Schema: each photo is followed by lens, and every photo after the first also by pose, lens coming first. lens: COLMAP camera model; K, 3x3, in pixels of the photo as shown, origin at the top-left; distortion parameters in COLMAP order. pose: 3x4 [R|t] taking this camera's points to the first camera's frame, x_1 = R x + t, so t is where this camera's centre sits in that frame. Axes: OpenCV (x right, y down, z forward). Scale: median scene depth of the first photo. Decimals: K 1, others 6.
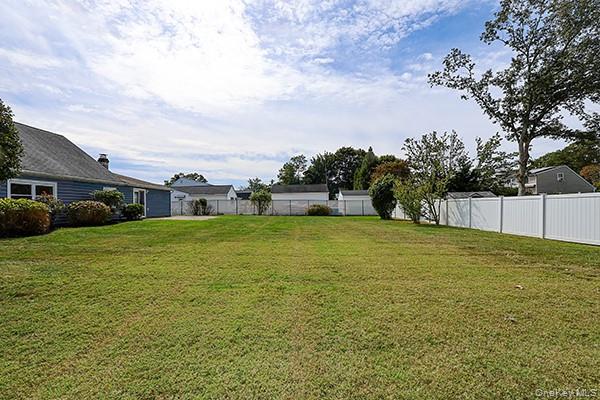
lens RADIAL K [[282.7, 0, 302.8], [0, 282.7, 201.0], [0, 0, 1]] dist [-0.011353, 0.002746]
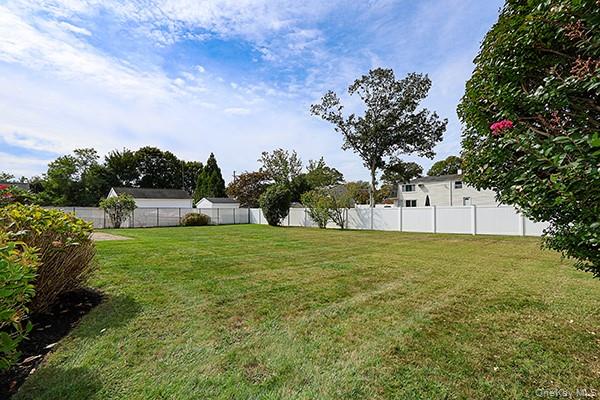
lens RADIAL K [[282.7, 0, 301.7], [0, 282.7, 203.2], [0, 0, 1]] dist [-0.011353, 0.002746]
pose [[0.703066, 0.017938, 0.710898, -0.135884], [-0.004239, 0.999770, -0.021035, -0.000436], [-0.711112, 0.011776, 0.702981, 0.058867]]
